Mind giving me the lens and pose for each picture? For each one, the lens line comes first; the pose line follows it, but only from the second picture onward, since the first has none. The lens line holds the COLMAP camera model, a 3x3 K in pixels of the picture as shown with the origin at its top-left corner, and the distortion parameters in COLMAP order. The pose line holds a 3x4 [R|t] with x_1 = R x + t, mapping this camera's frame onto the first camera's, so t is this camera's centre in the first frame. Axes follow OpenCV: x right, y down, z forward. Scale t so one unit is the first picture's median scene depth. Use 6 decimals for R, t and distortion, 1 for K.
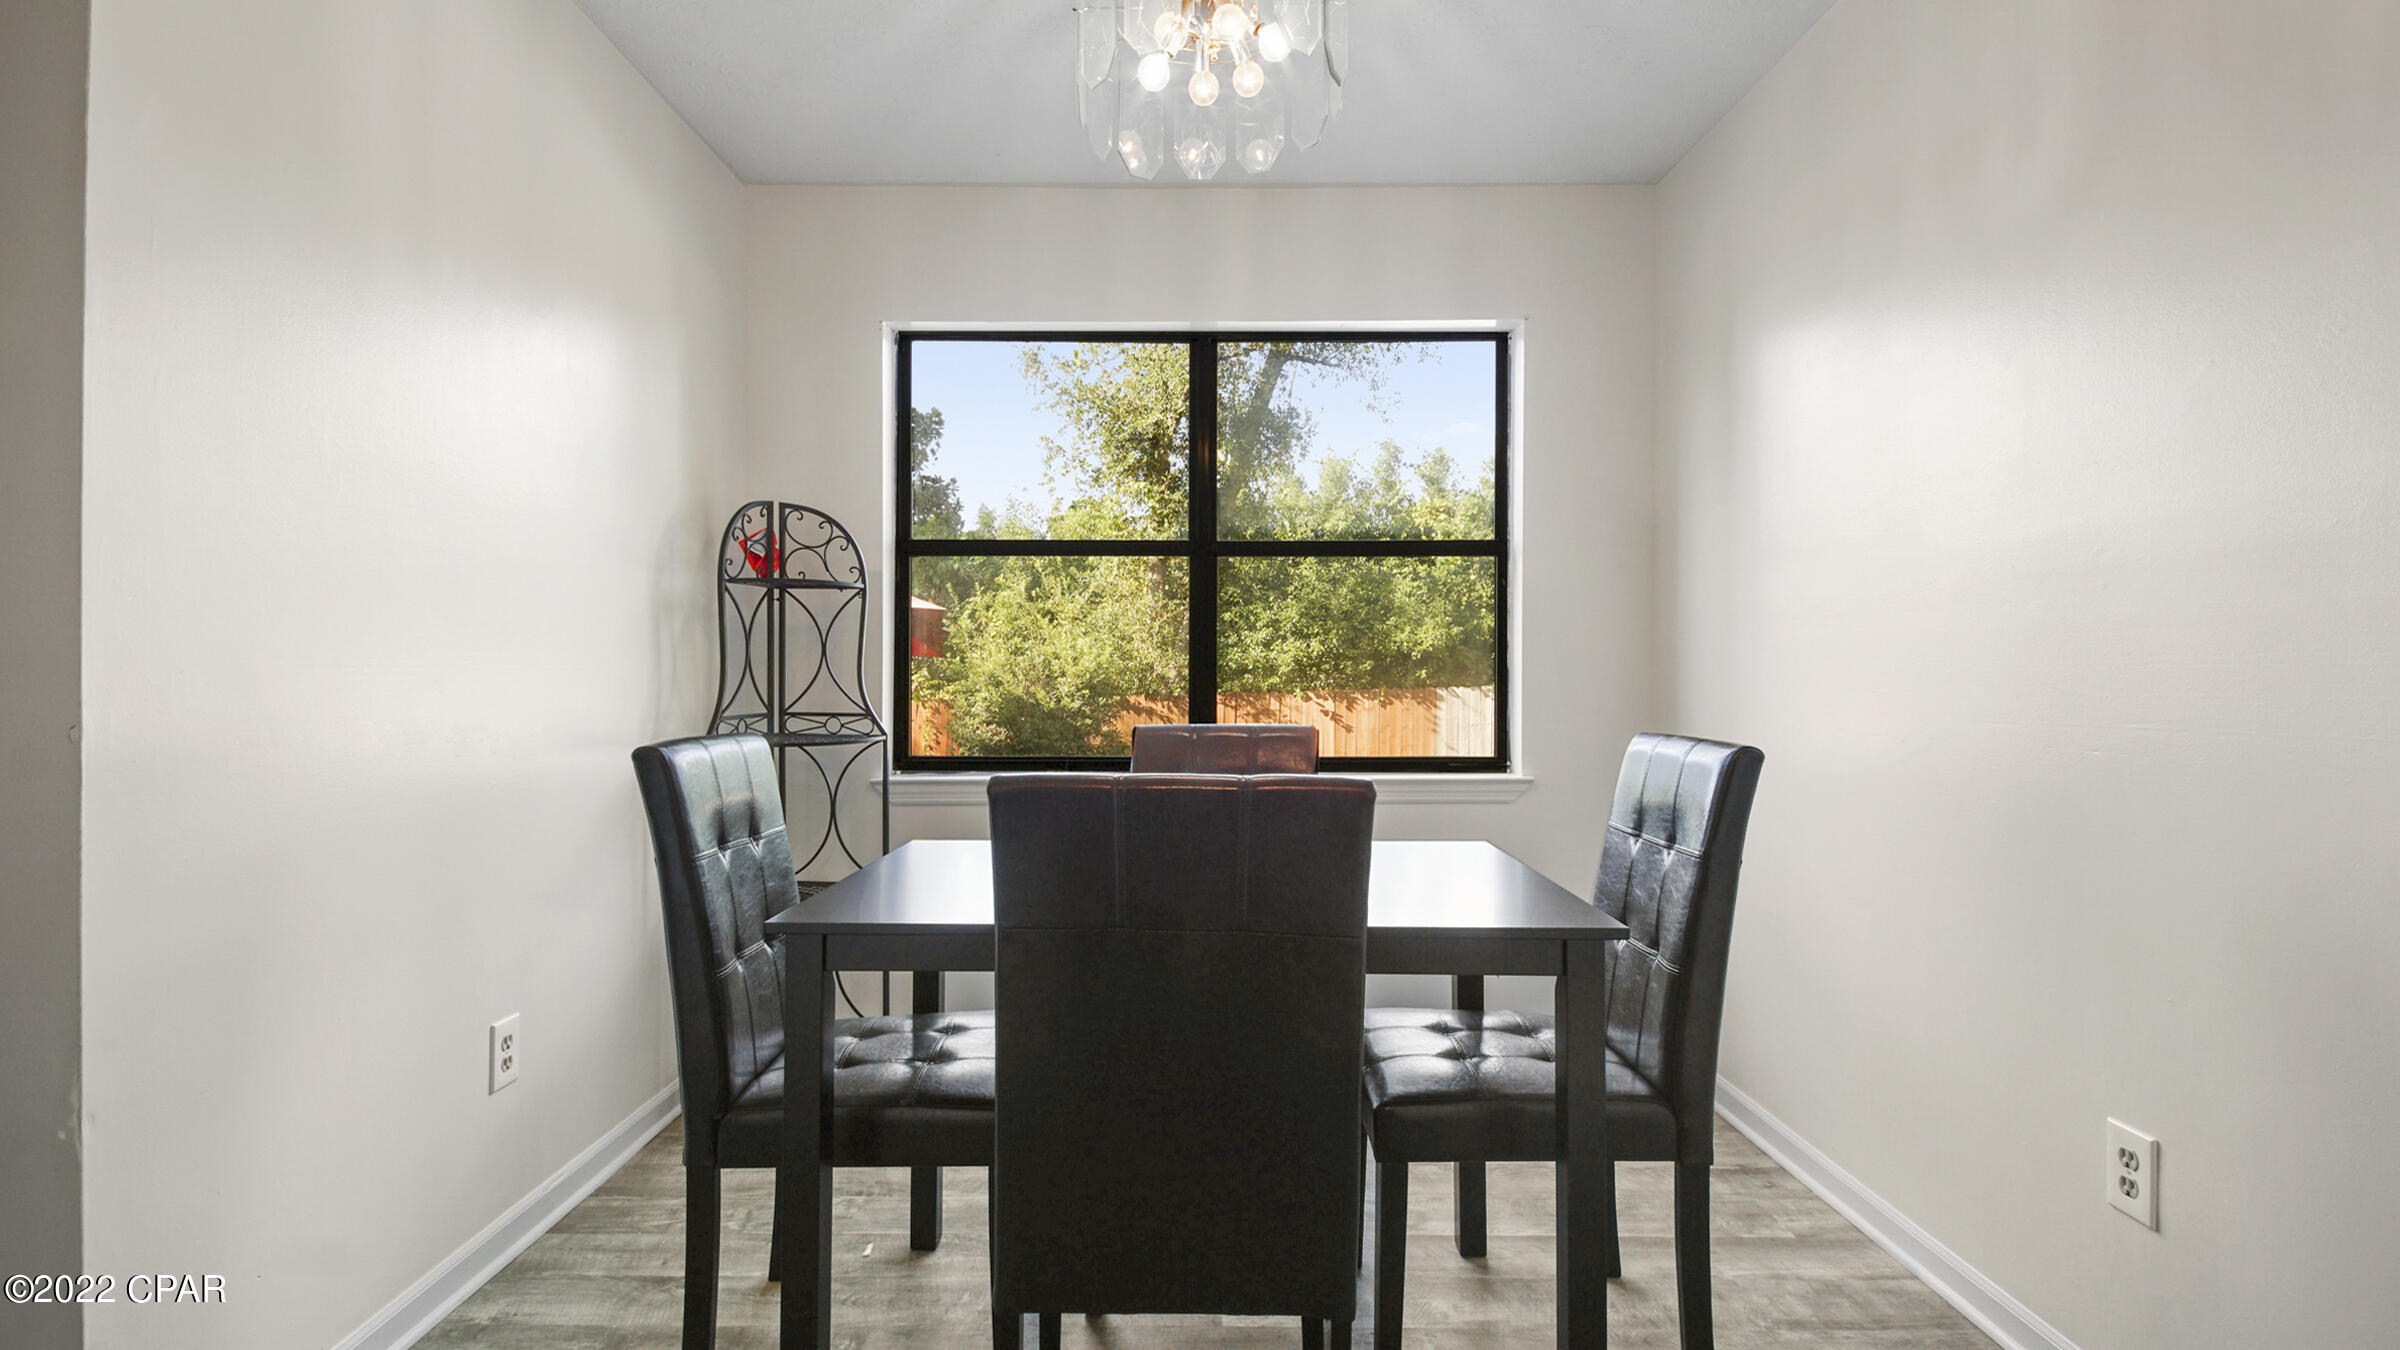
lens RADIAL K [[1020.9, 0, 1184.3], [0, 1020.9, 668.3], [0, 0, 1]] dist [0.033330, -0.016386]
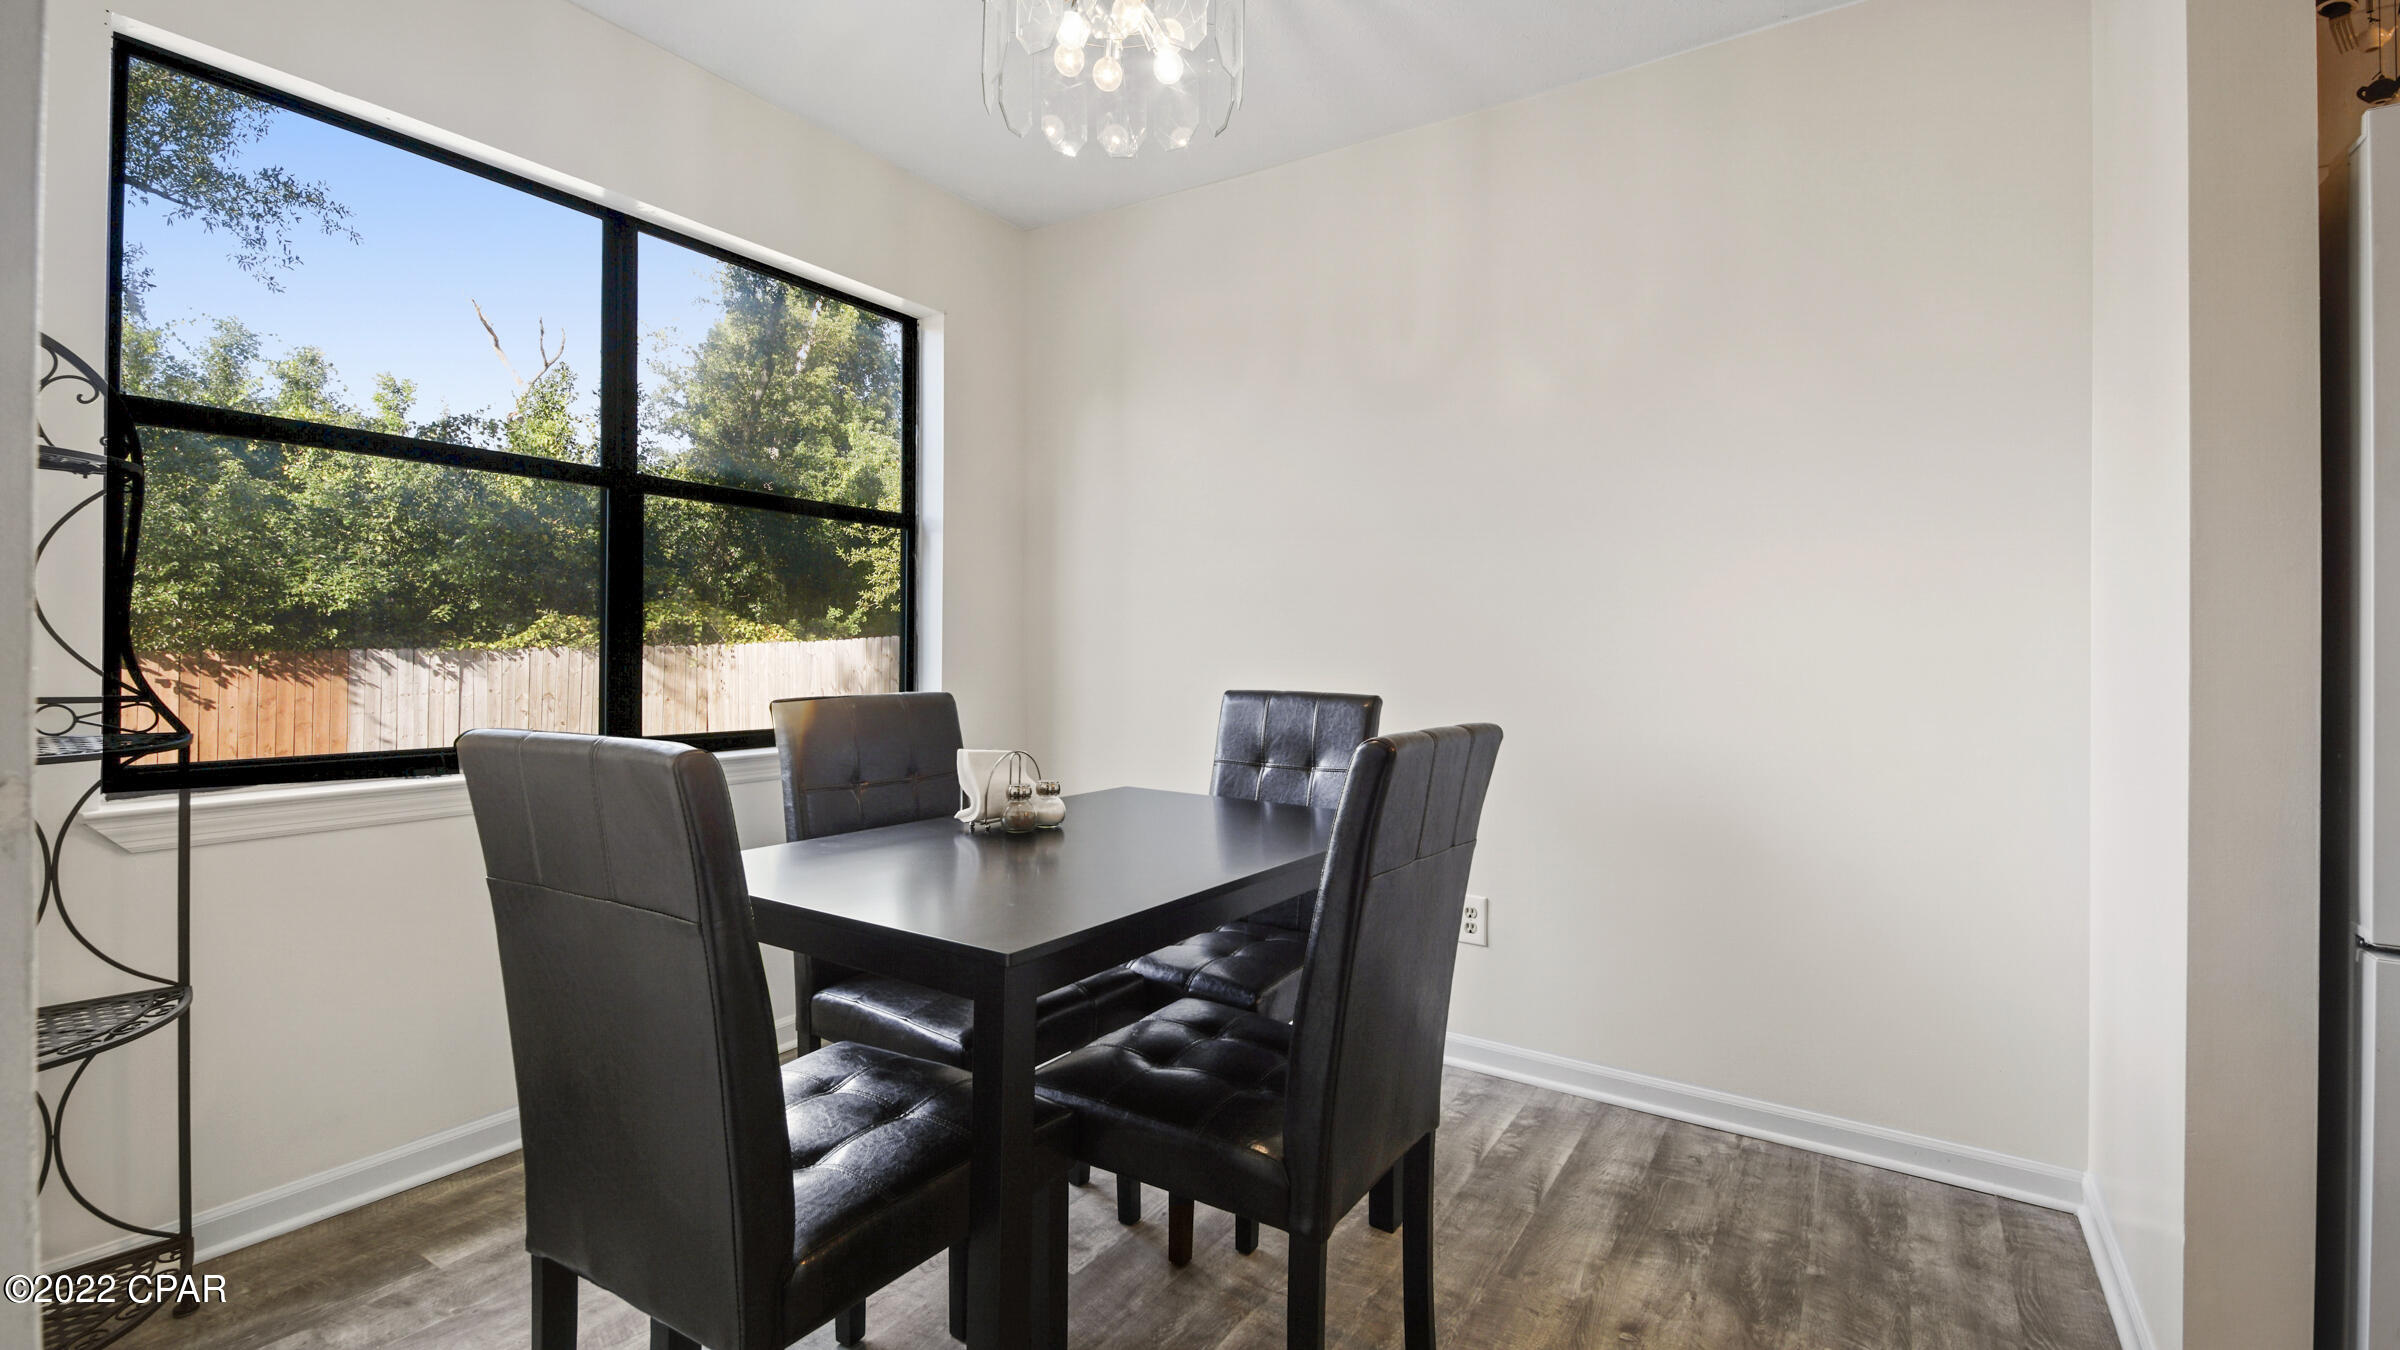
lens RADIAL K [[1020.9, 0, 1184.3], [0, 1020.9, 668.3], [0, 0, 1]] dist [0.033330, -0.016386]
pose [[0.550833, -0.014022, 0.834498, -0.425700], [-0.013002, 0.999593, 0.025378, 0.005720], [-0.834514, -0.024830, 0.550427, 0.169565]]
